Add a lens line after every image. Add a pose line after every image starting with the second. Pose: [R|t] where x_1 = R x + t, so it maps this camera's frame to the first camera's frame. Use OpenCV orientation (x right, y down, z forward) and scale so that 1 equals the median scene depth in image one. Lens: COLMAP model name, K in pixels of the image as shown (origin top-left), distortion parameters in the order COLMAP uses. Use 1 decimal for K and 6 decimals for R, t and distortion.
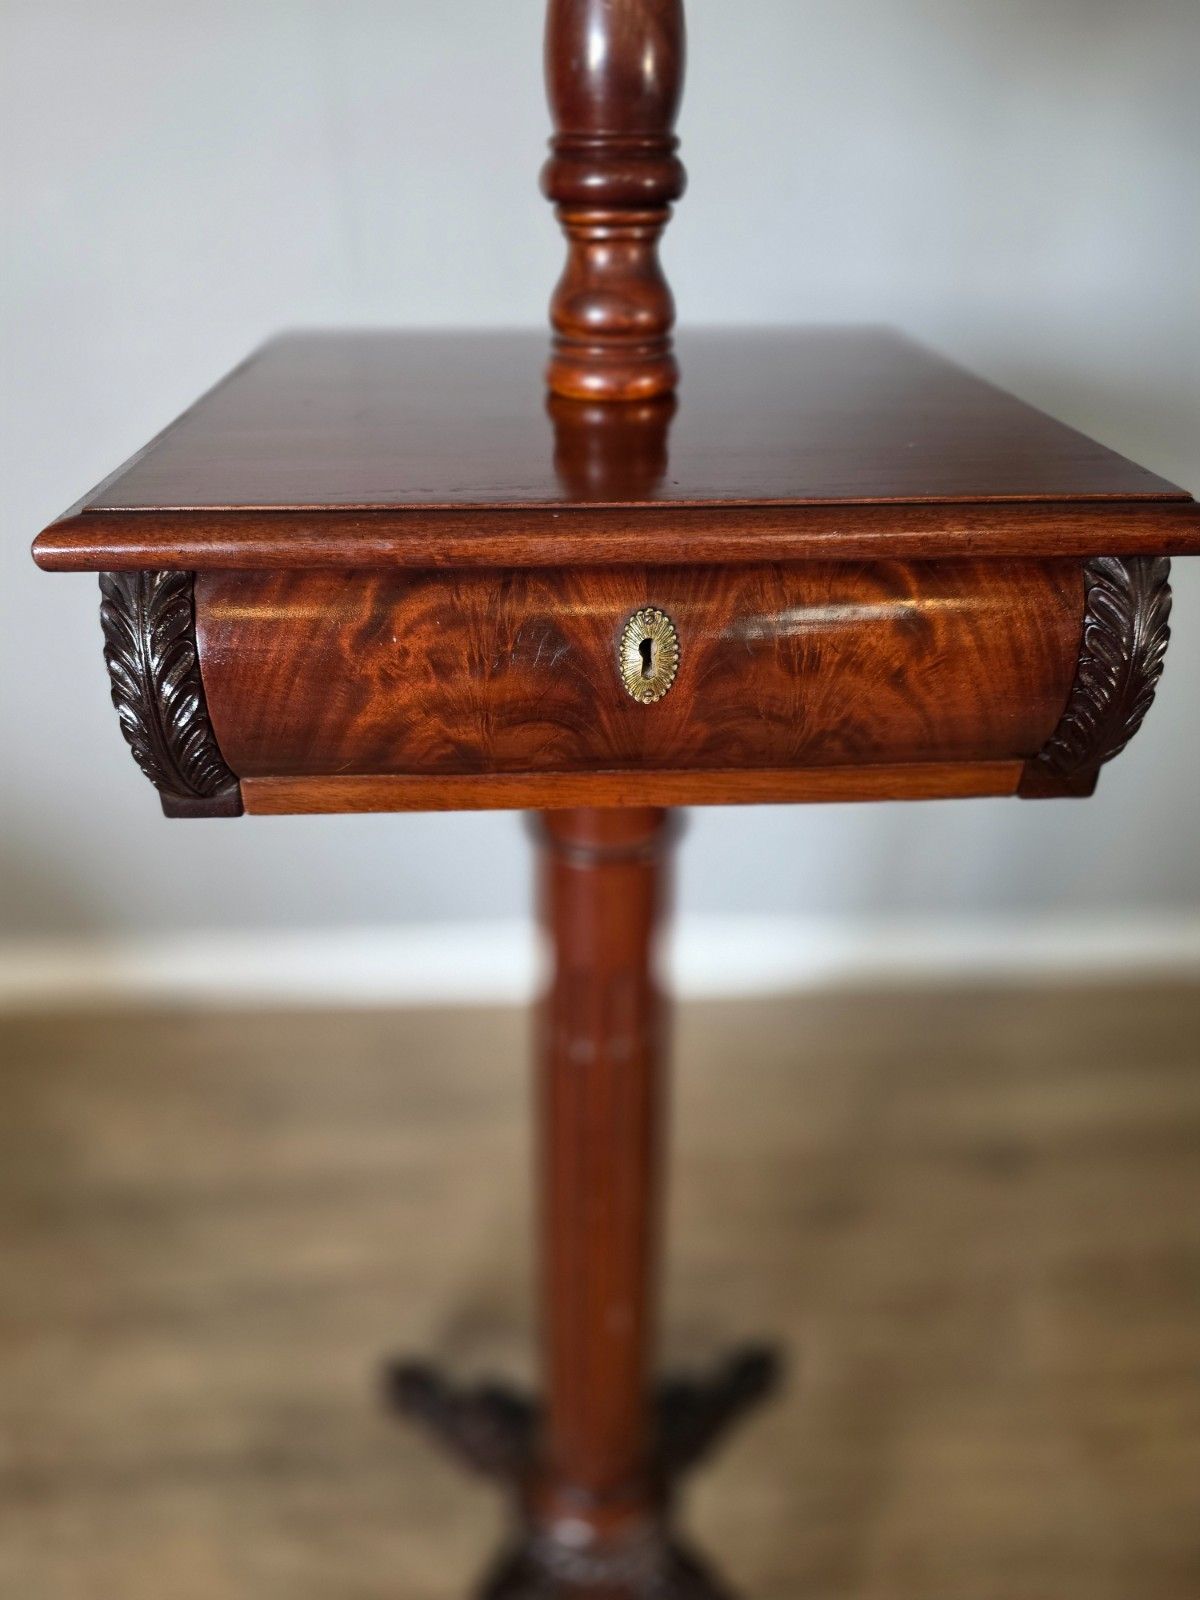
lens RADIAL K [[1109.3, 0, 594.3], [0, 1109.3, 798.2], [0, 0, 1]] dist [0.072600, -0.107501]
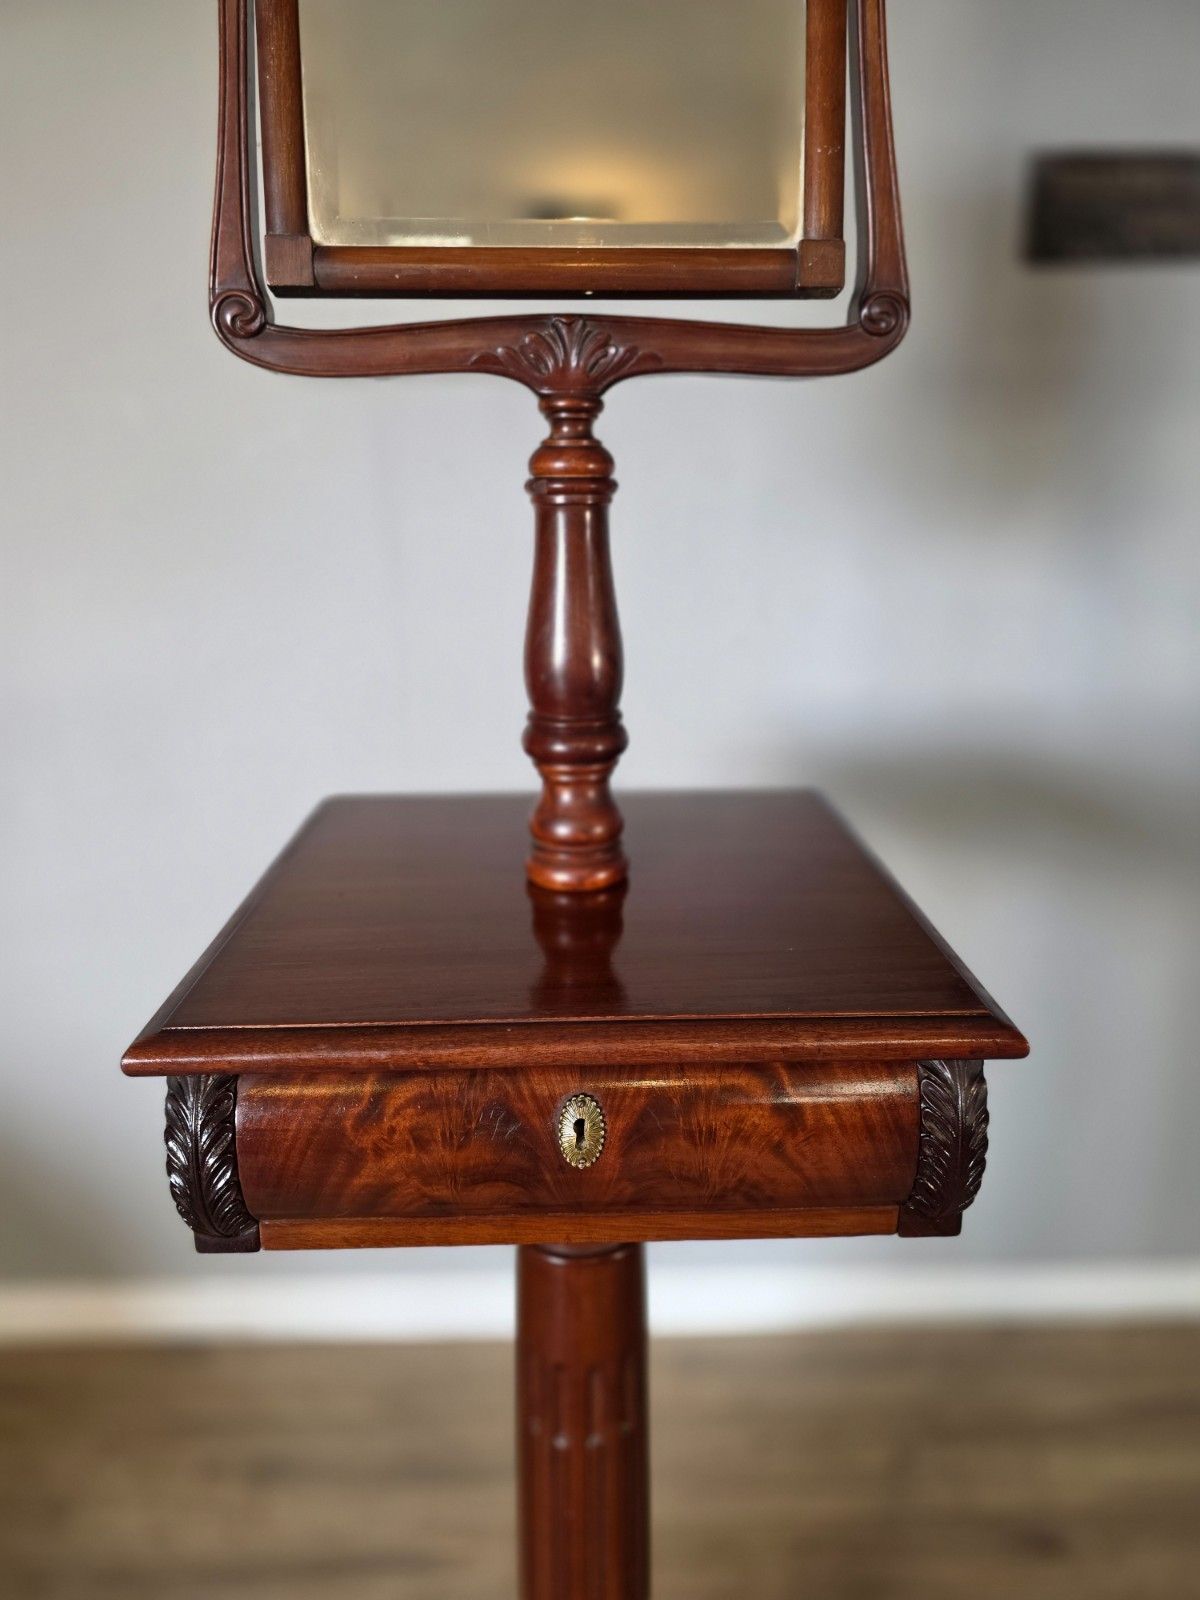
lens RADIAL K [[1086.6, 0, 604.5], [0, 1086.6, 798.9], [0, 0, 1]] dist [0.054828, -0.067927]
pose [[0.999656, -0.001490, -0.026193, 0.106977], [-0.005481, 0.964495, -0.264045, -0.162406], [0.025656, 0.264097, 0.964155, -0.314158]]
